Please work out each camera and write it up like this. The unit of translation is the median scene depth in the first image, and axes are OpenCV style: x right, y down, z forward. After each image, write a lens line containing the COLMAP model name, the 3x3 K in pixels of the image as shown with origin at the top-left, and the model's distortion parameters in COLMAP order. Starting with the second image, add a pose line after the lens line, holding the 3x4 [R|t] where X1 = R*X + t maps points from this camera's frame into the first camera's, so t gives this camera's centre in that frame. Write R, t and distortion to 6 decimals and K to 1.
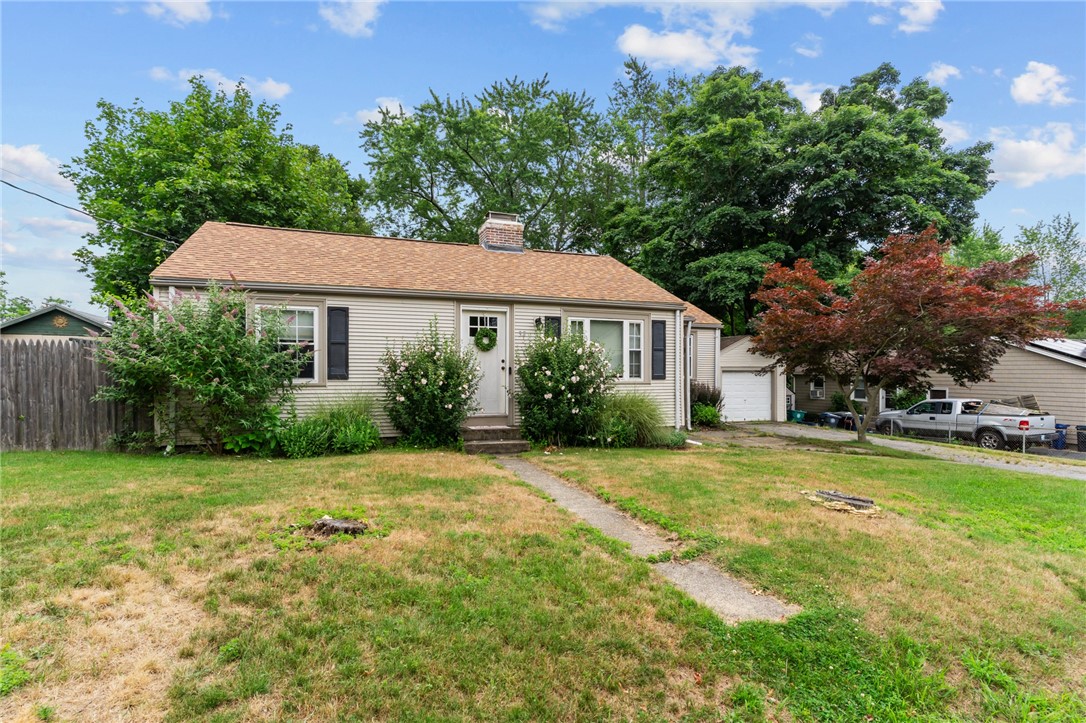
lens RADIAL K [[520.5, 0, 539.7], [0, 520.5, 375.5], [0, 0, 1]] dist [0.001479, 0.000441]
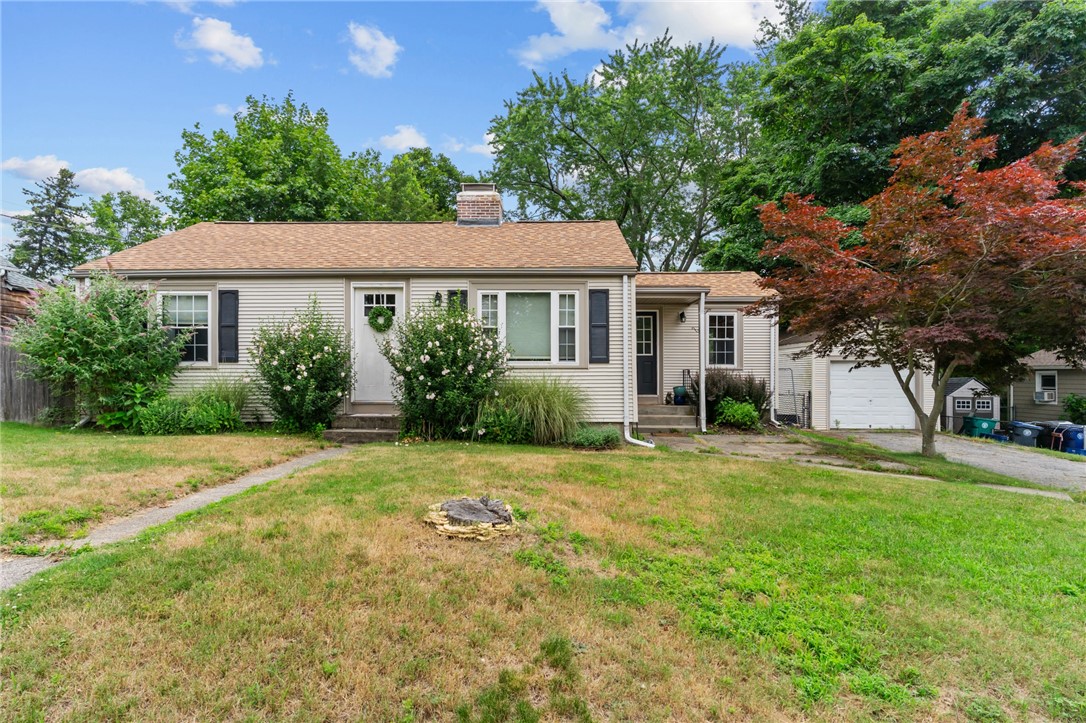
lens RADIAL K [[562.3, 0, 543.0], [0, 562.3, 361.5], [0, 0, 1]] dist [0.001645, 0.001242]
pose [[0.934997, -0.010246, -0.354509, 0.475223], [-0.000503, 0.999543, -0.030214, 0.032637], [0.354657, 0.028428, 0.934564, 0.170584]]
